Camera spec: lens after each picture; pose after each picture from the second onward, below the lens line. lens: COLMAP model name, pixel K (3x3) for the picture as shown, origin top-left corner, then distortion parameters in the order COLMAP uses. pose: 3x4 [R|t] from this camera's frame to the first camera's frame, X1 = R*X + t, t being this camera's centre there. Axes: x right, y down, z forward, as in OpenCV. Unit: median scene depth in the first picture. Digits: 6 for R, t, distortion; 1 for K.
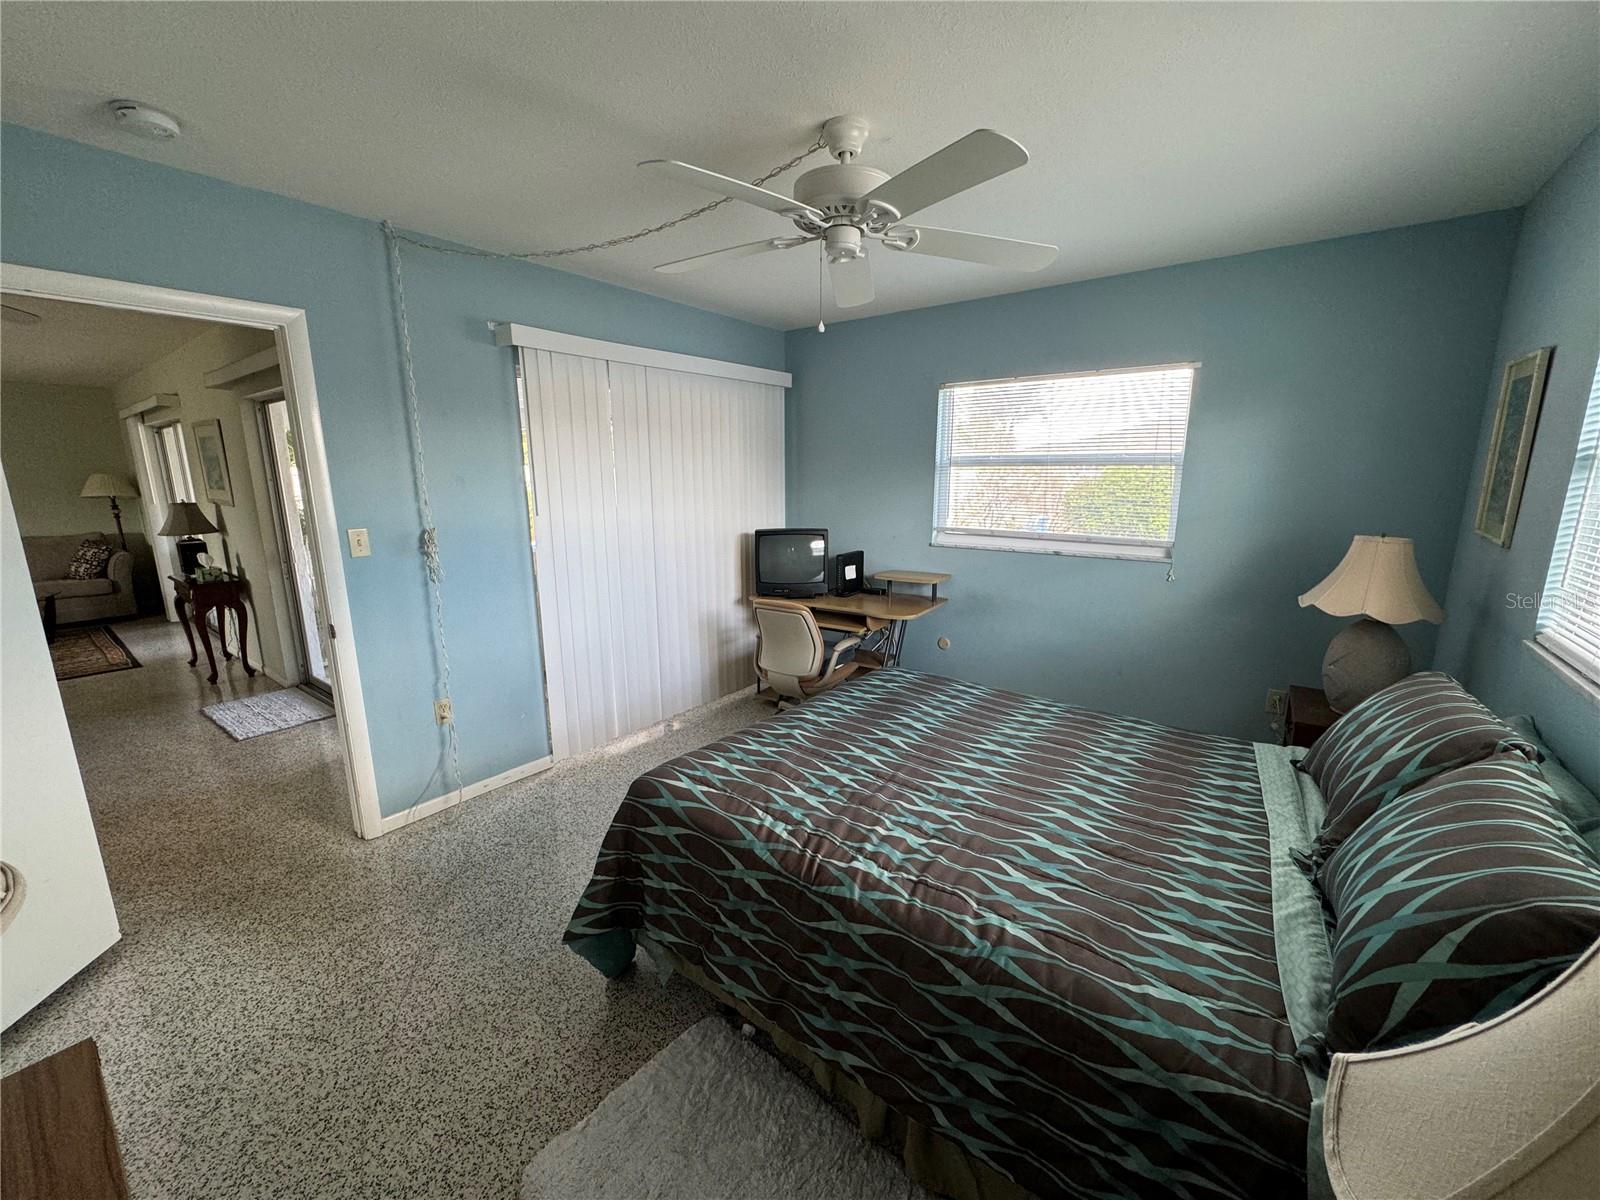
lens RADIAL K [[637.4, 0, 792.5], [0, 637.4, 600.2], [0, 0, 1]] dist [-0.003213, 0.000658]
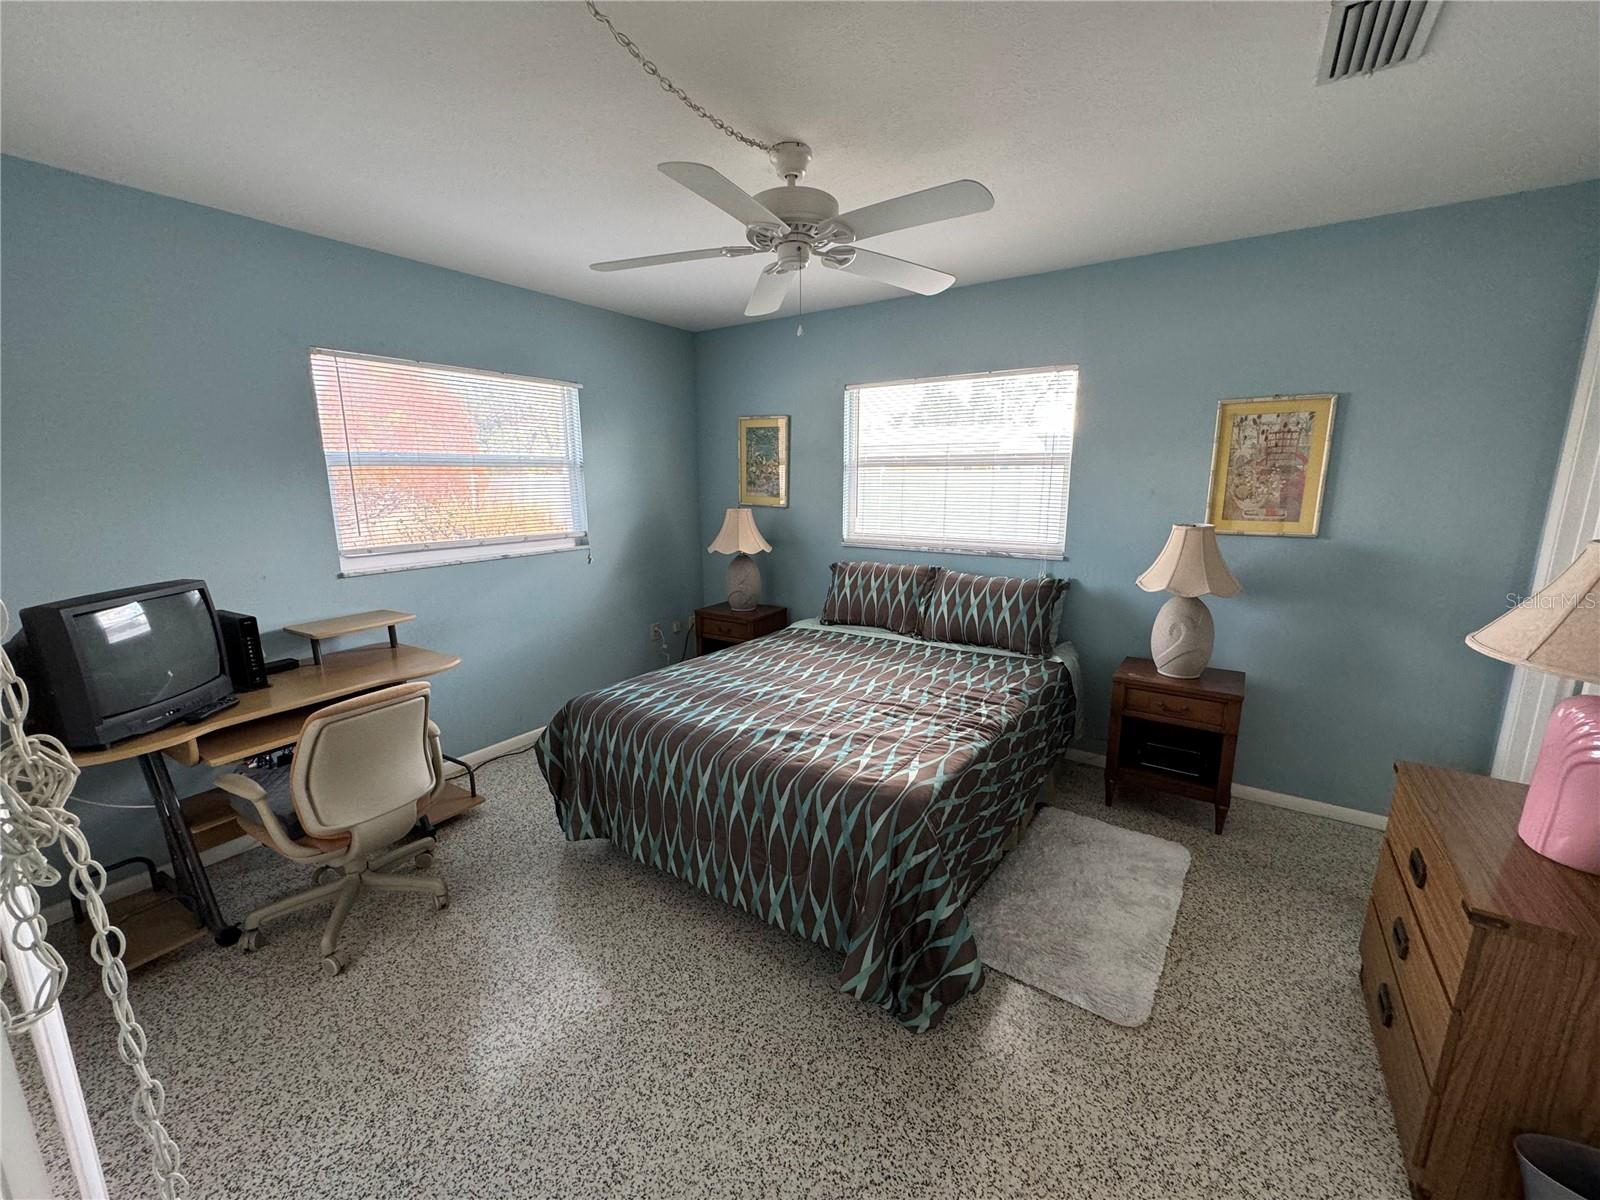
lens RADIAL K [[637.4, 0, 806.4], [0, 637.4, 599.2], [0, 0, 1]] dist [-0.003213, 0.000658]
pose [[-0.069103, -0.186577, 0.980007, -1.070658], [0.203266, 0.959115, 0.196932, -0.203109], [-0.976682, 0.212811, -0.028353, 1.101110]]
